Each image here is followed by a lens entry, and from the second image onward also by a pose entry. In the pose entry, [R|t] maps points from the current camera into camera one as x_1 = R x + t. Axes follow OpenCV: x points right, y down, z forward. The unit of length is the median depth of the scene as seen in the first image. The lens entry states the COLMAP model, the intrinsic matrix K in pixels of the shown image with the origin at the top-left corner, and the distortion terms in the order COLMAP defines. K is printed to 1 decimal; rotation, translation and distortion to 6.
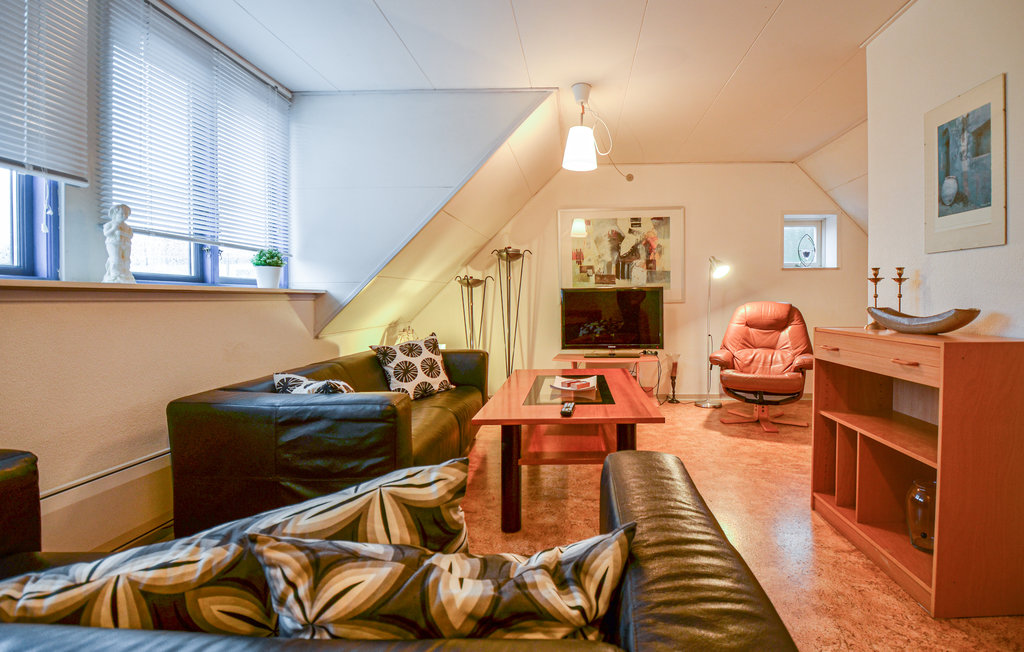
lens RADIAL K [[472.9, 0, 561.4], [0, 472.9, 311.7], [0, 0, 1]] dist [-0.011590, -0.008598]
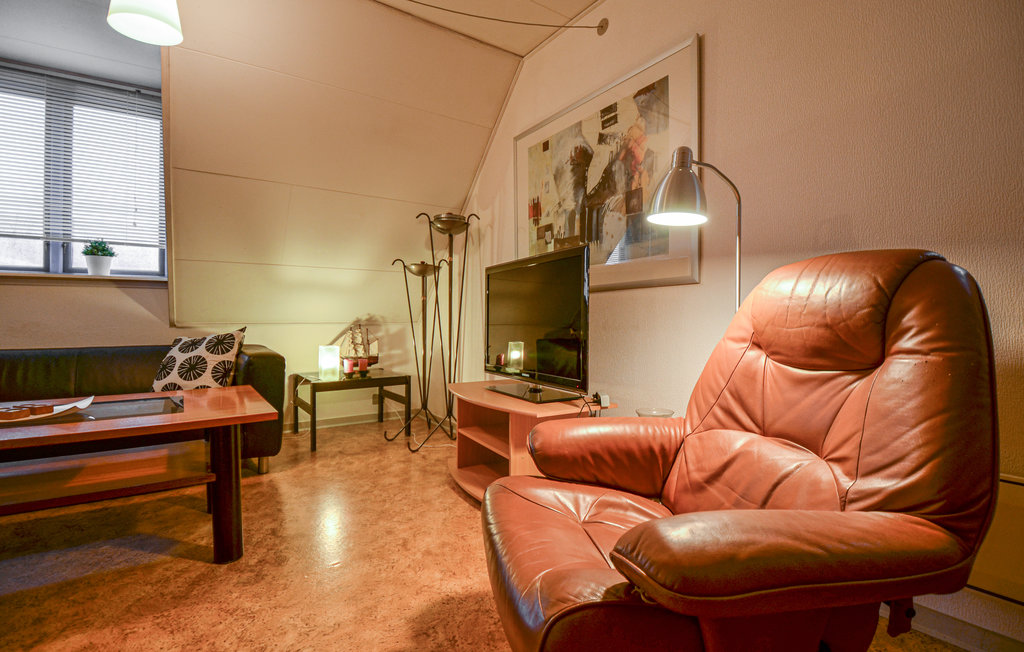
lens RADIAL K [[472.9, 0, 518.9], [0, 472.9, 331.1], [0, 0, 1]] dist [-0.011590, -0.008598]
pose [[0.599684, 0.029294, -0.799700, 0.492802], [-0.030653, 0.999437, 0.013625, 0.018855], [0.799649, 0.016342, 0.600245, 0.671432]]
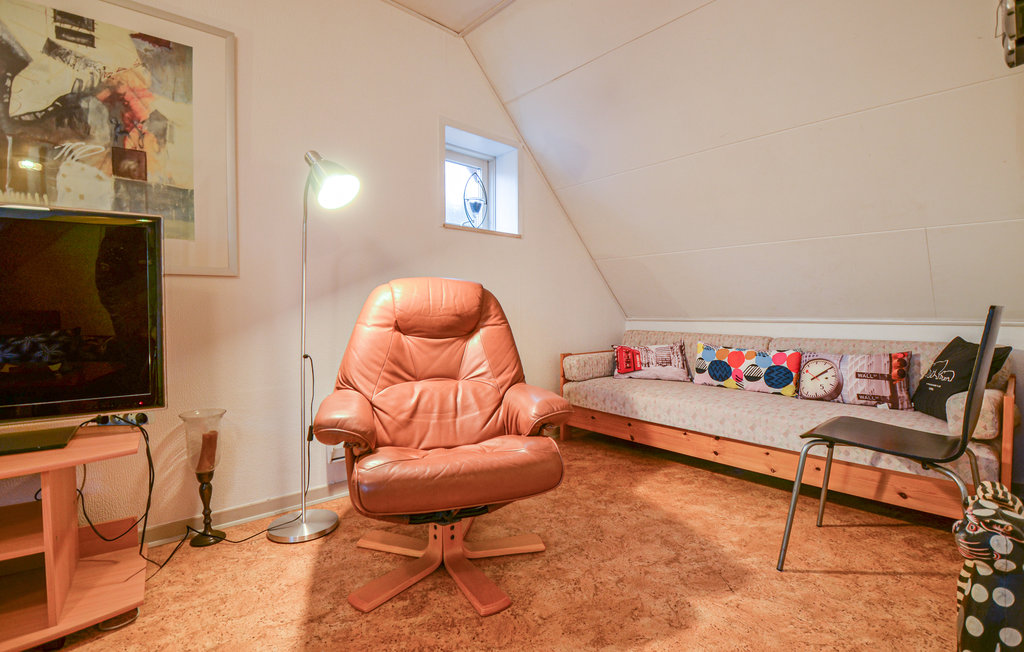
lens RADIAL K [[472.9, 0, 529.8], [0, 472.9, 319.6], [0, 0, 1]] dist [-0.011590, -0.008598]
pose [[0.704209, -0.003705, 0.709983, 0.157660], [0.012951, 0.999887, -0.007628, 0.023305], [-0.709874, 0.014566, 0.704178, 0.562912]]
